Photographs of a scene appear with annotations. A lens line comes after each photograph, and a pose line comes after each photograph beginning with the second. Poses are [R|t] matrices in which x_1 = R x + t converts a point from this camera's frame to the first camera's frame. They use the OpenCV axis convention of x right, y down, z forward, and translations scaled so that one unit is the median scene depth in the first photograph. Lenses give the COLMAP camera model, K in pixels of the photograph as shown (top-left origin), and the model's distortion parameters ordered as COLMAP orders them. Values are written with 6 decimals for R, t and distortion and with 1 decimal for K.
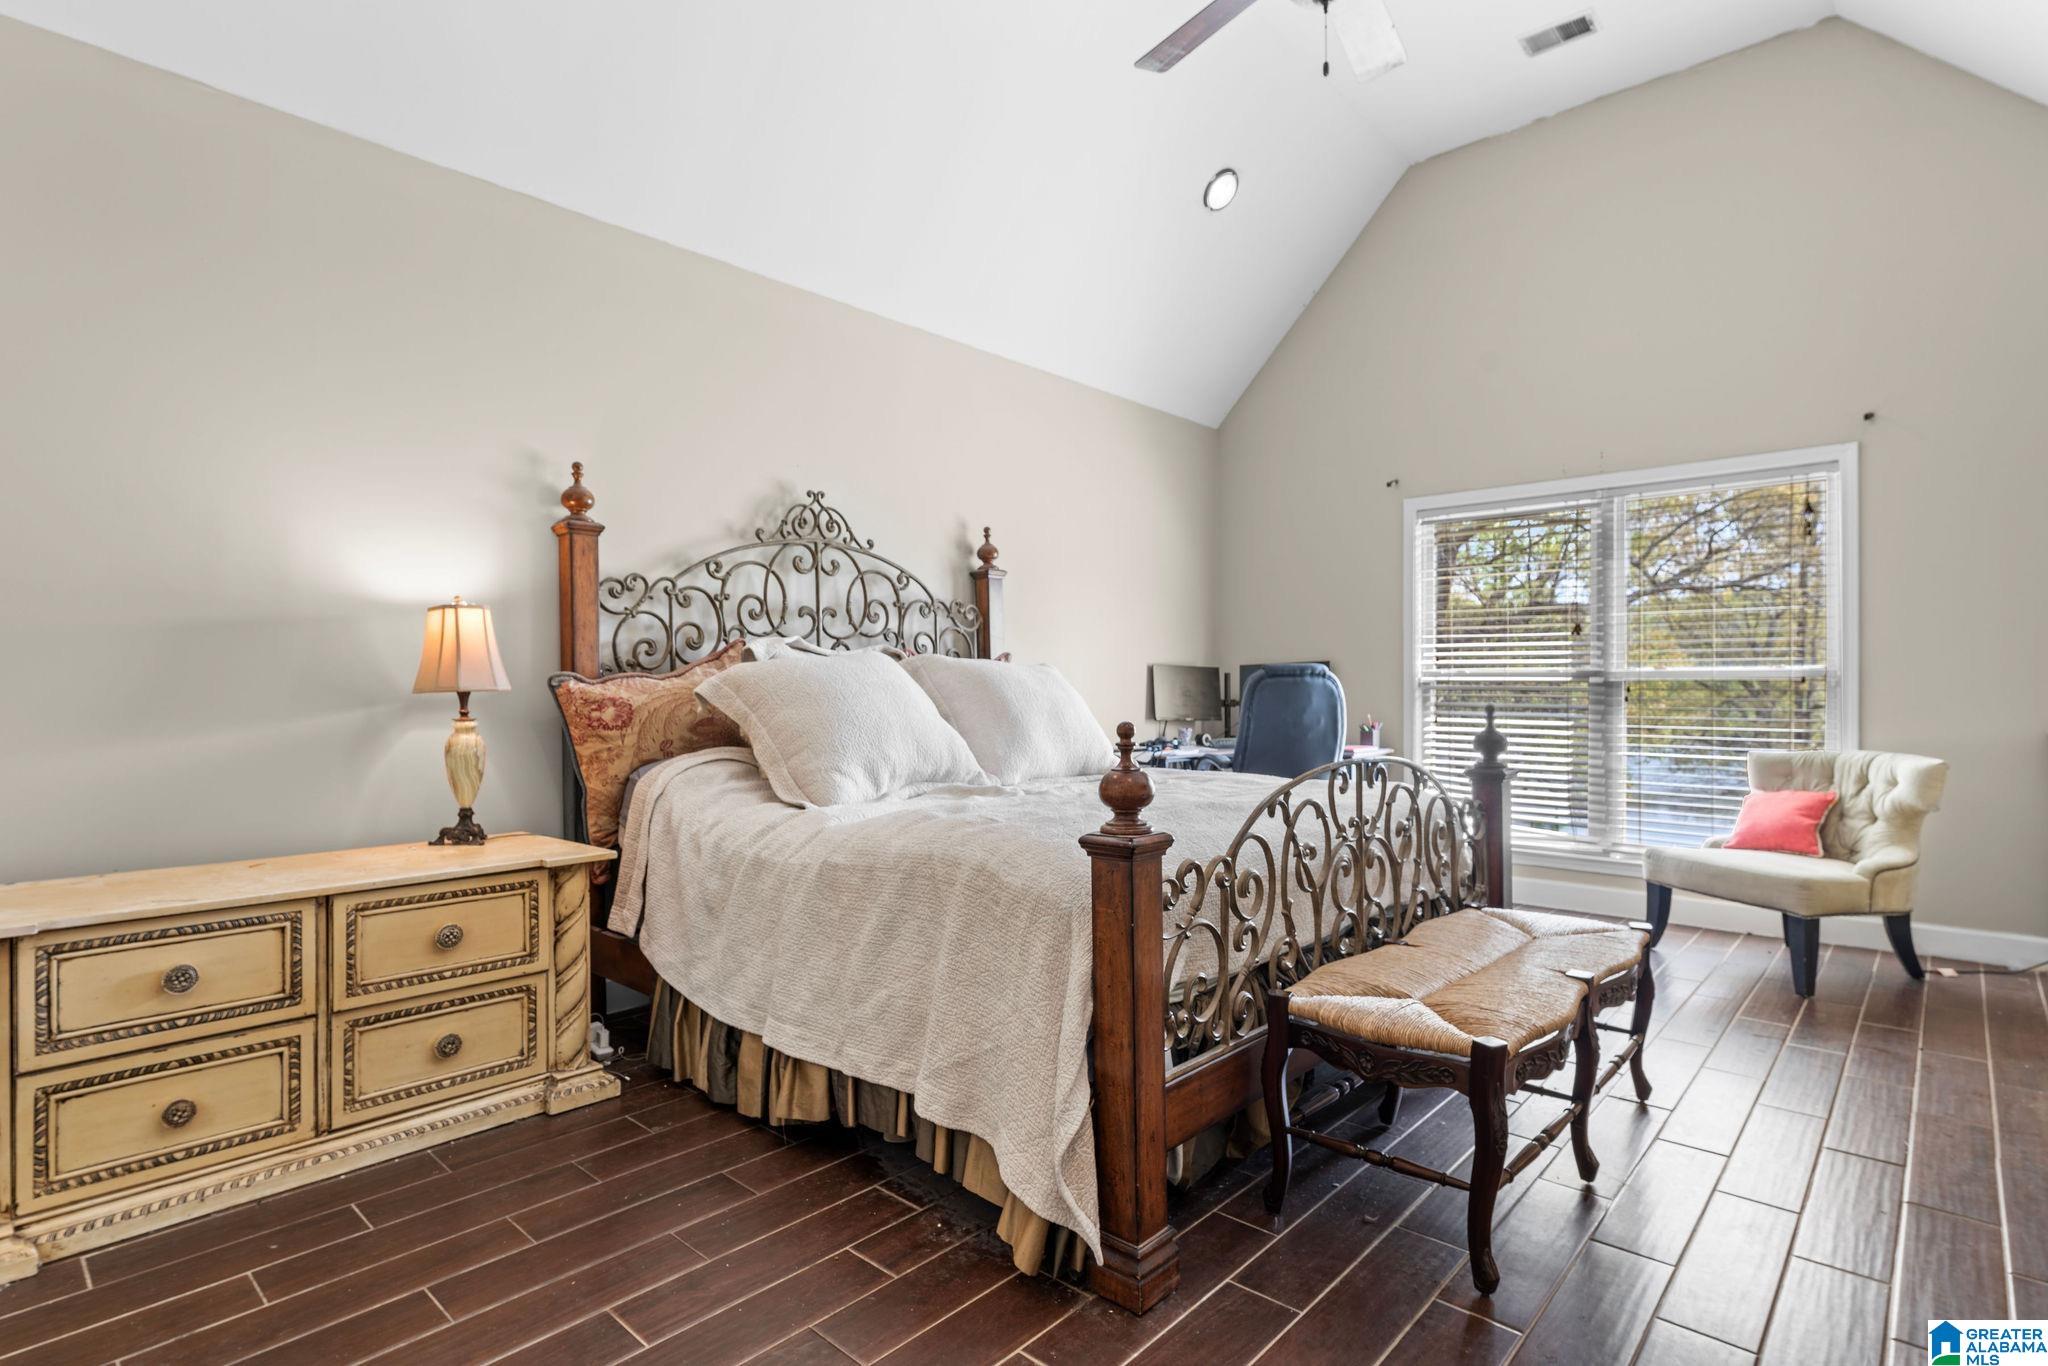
lens RADIAL K [[1000.5, 0, 1007.7], [0, 1000.5, 683.4], [0, 0, 1]] dist [-0.039183, -0.000111]
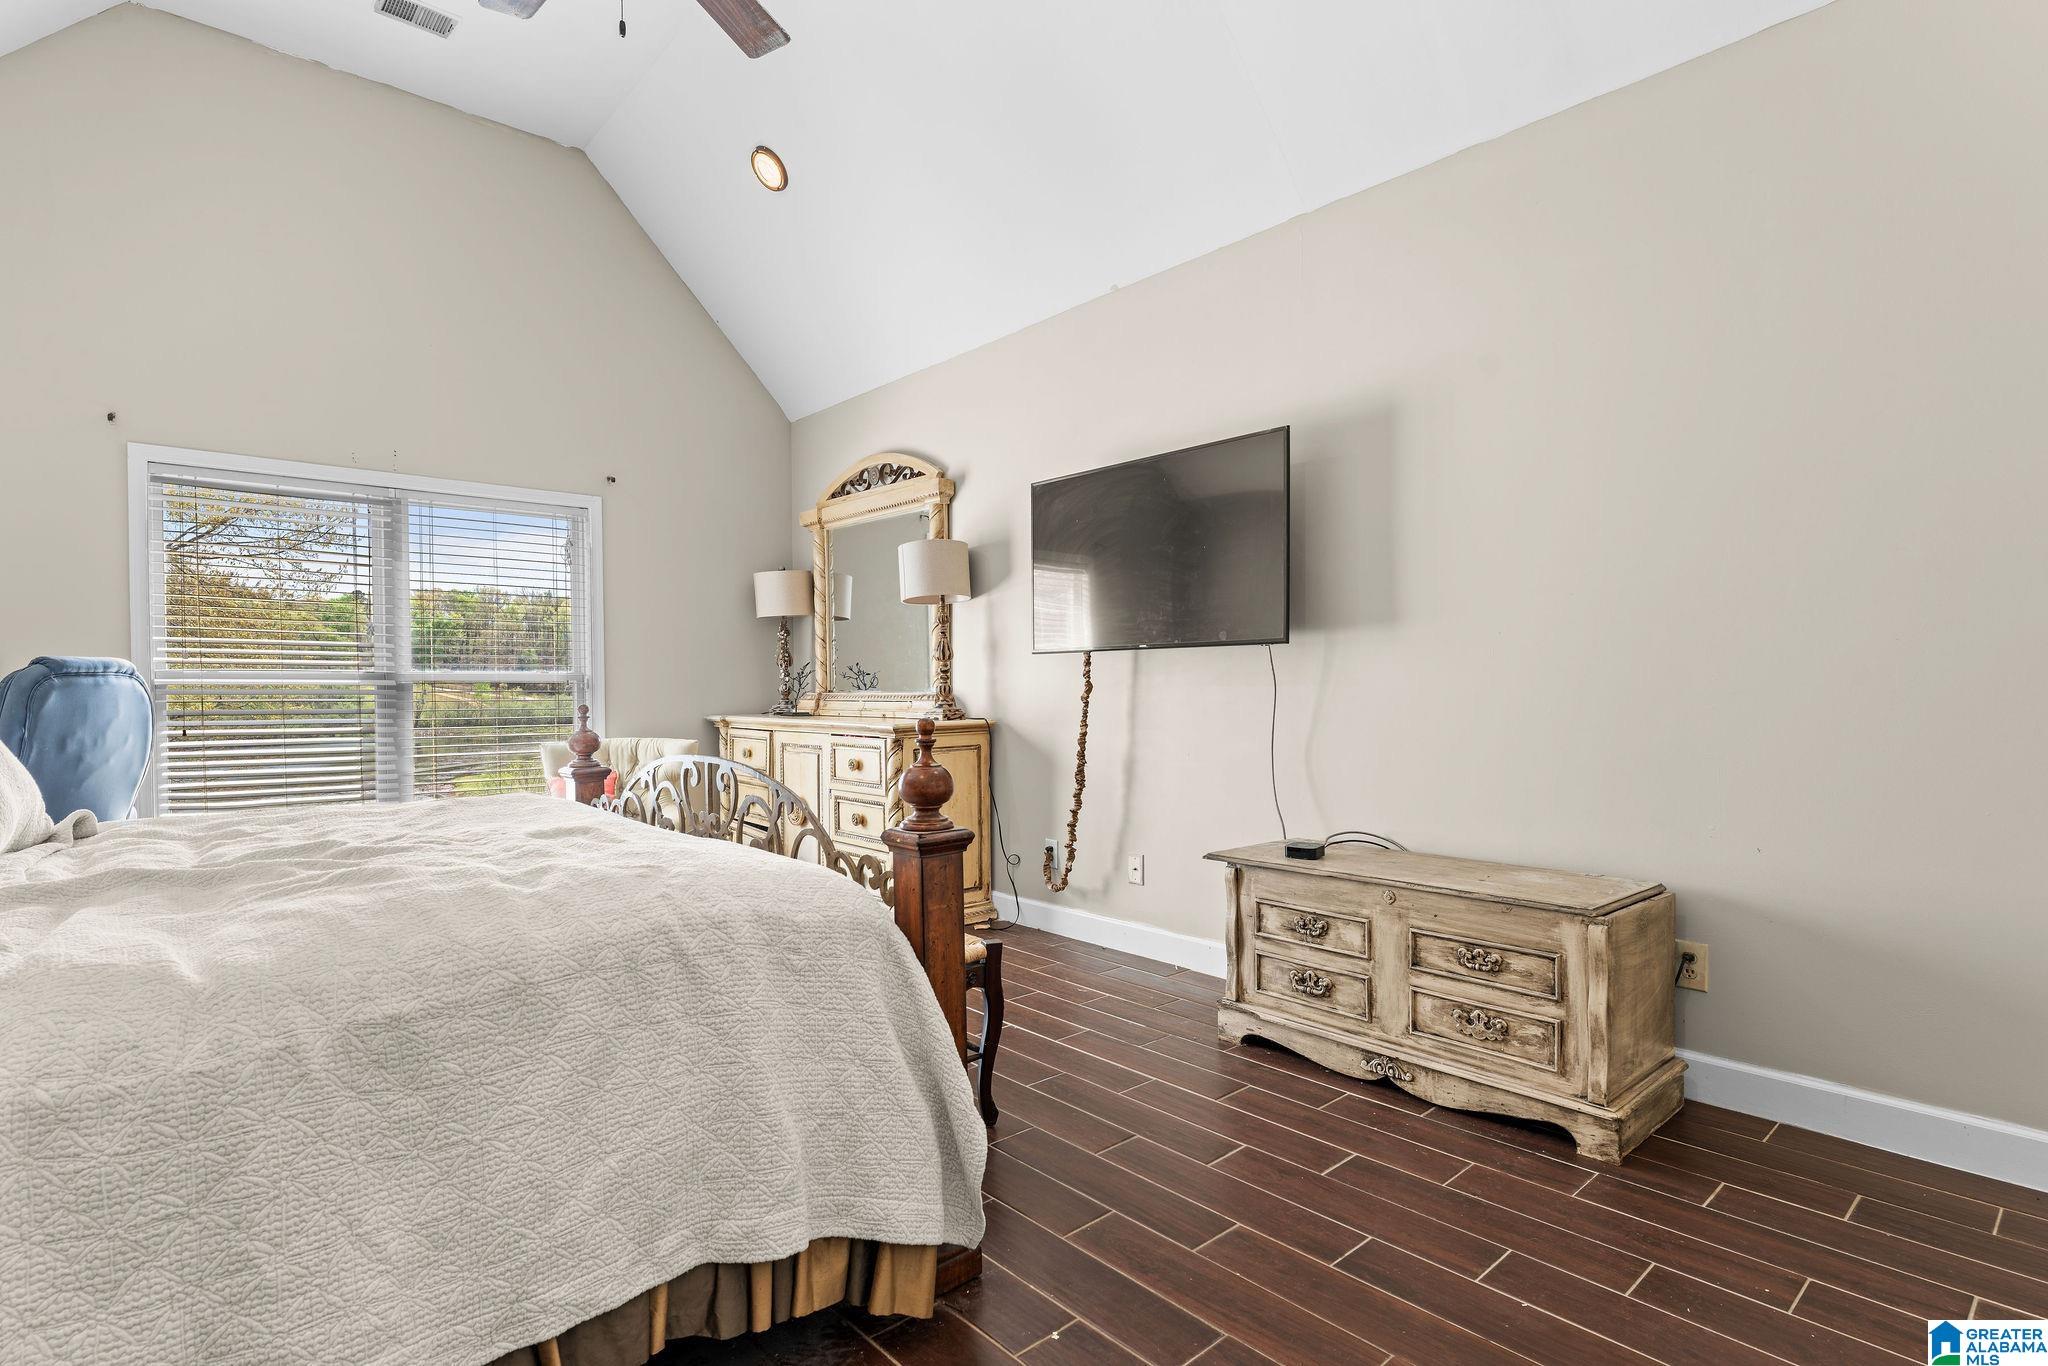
lens RADIAL K [[1000.5, 0, 1007.7], [0, 1000.5, 683.4], [0, 0, 1]] dist [-0.039183, -0.000111]
pose [[0.085883, 0.003016, 0.996301, -0.696032], [0.003257, 0.999989, -0.003308, 0.005787], [-0.996300, 0.003529, 0.085872, 0.658908]]
